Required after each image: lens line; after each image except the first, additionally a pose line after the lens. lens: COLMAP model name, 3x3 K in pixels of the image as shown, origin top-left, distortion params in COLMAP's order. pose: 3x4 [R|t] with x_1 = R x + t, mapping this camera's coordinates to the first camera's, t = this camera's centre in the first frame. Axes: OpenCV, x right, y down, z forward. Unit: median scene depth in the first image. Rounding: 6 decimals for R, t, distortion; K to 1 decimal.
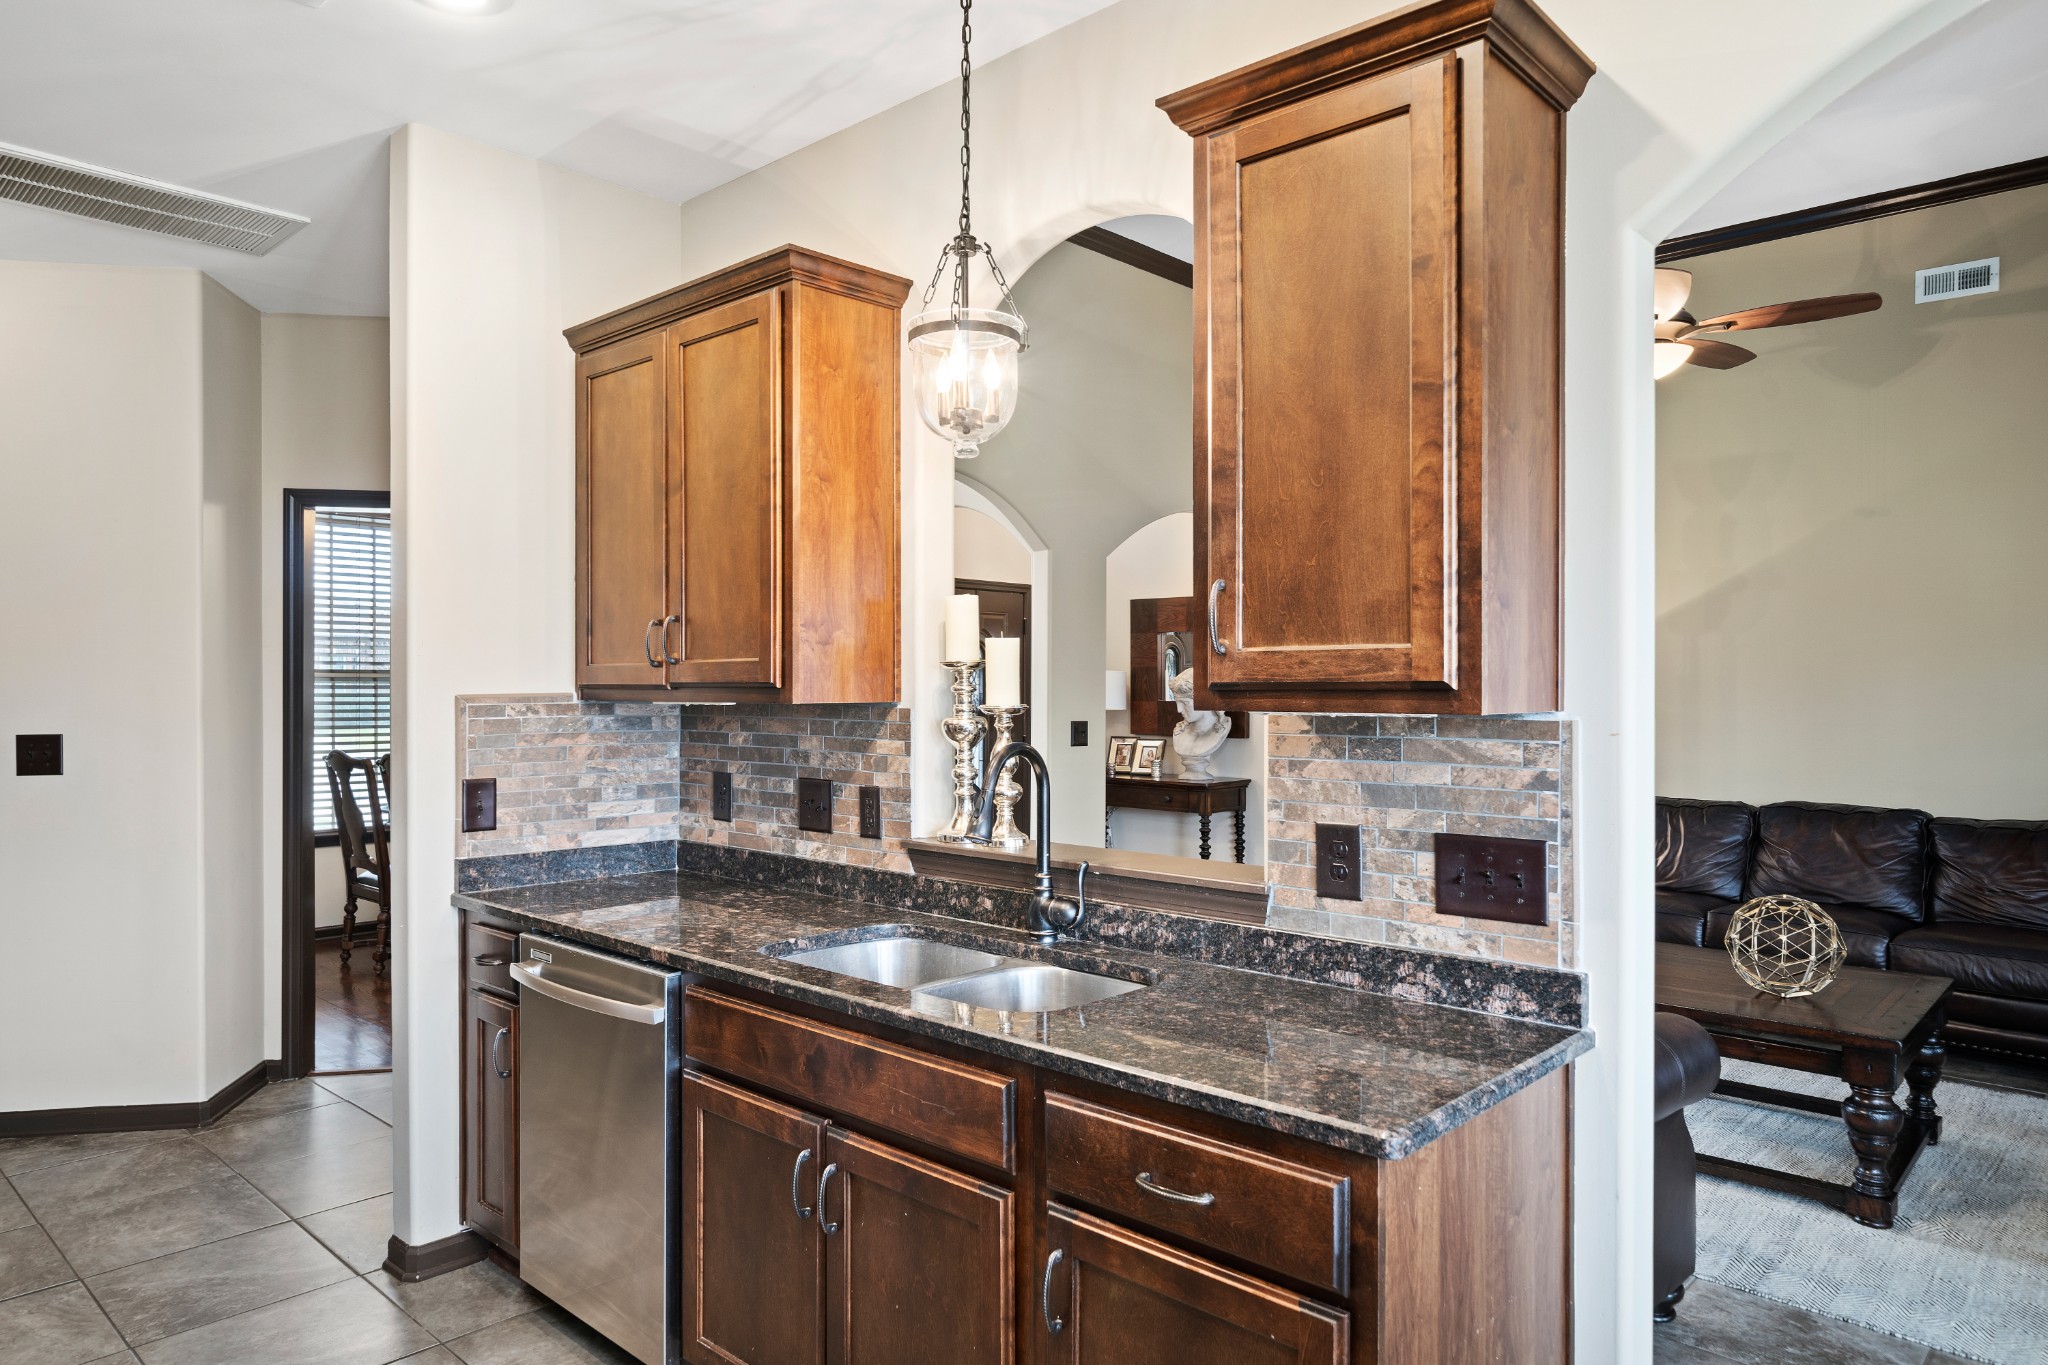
lens RADIAL K [[1279.0, 0, 1024.0], [0, 1279.0, 682.5], [0, 0, 1]] dist [0.002723, -0.000262]
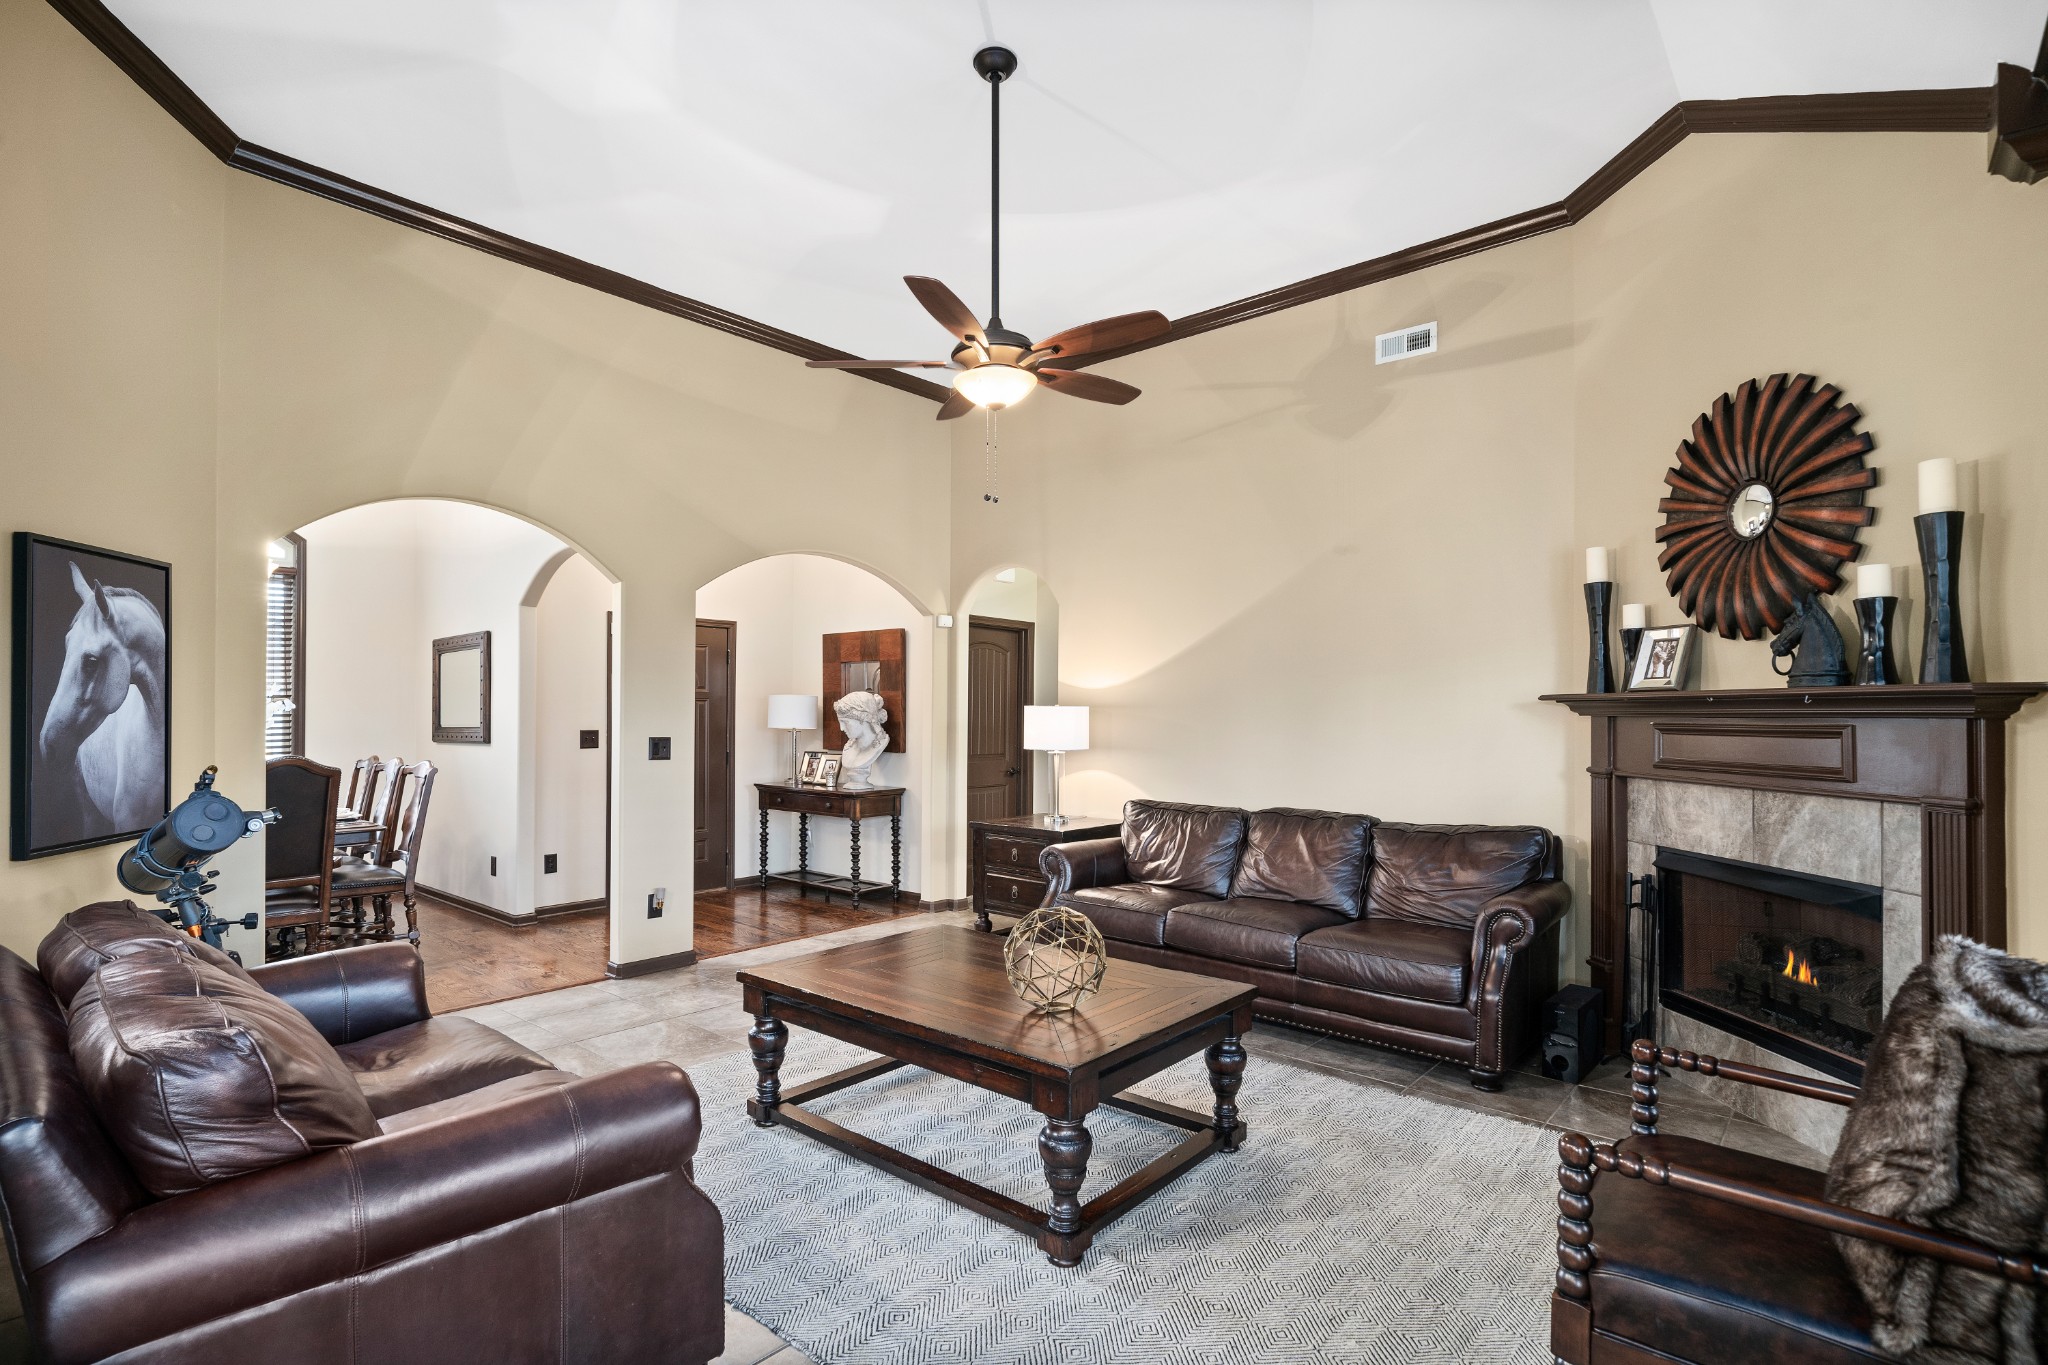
lens RADIAL K [[980.5, 0, 1004.9], [0, 980.5, 702.3], [0, 0, 1]] dist [0.000988, 0.000159]
pose [[0.999453, -0.002972, 0.032948, 0.241816], [0.003188, 0.999974, -0.006496, 0.003917], [-0.032928, 0.006598, 0.999436, 0.107445]]
